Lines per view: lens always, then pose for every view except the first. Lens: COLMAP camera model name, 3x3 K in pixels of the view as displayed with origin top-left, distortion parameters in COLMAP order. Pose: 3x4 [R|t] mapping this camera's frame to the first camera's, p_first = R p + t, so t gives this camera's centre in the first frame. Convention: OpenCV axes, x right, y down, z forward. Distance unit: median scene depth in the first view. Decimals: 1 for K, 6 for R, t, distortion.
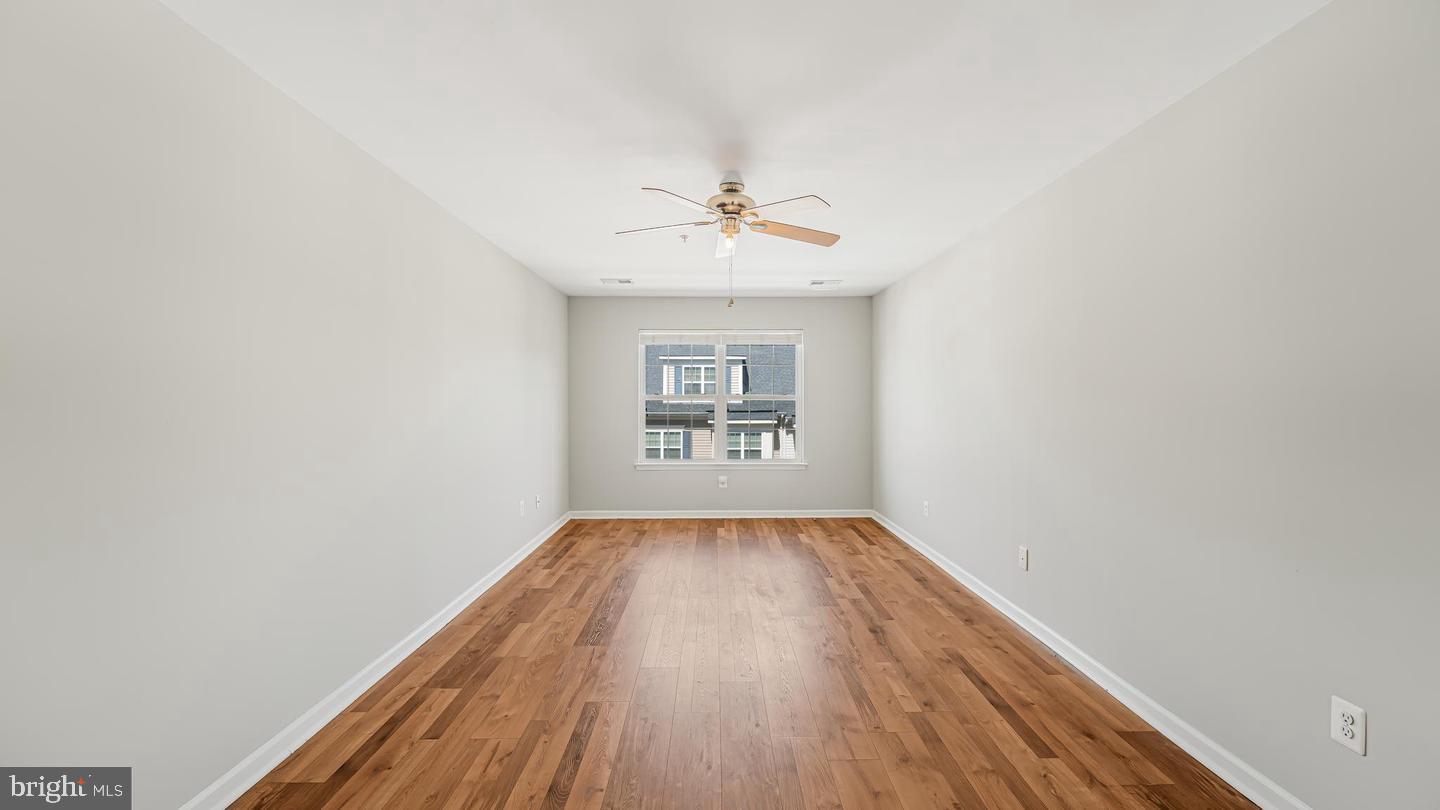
lens RADIAL K [[581.8, 0, 720.5], [0, 581.8, 403.0], [0, 0, 1]] dist [0.001632, -0.000244]
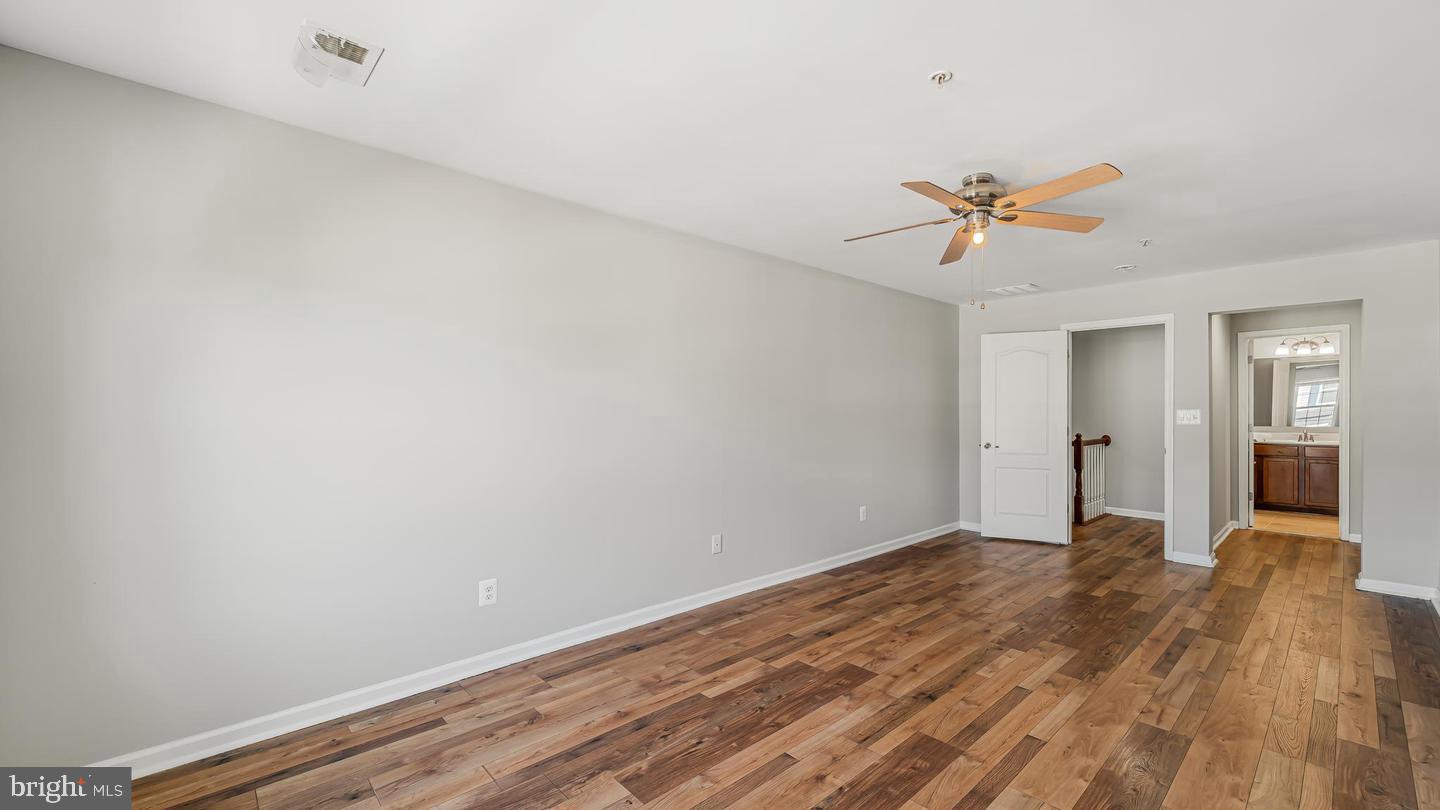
lens RADIAL K [[581.8, 0, 728.8], [0, 581.8, 409.0], [0, 0, 1]] dist [0.001632, -0.000244]
pose [[-0.674475, -0.000930, 0.738297, -0.406487], [-0.000482, 1.000000, 0.000819, -0.009838], [-0.738298, 0.000197, -0.674475, 1.960068]]
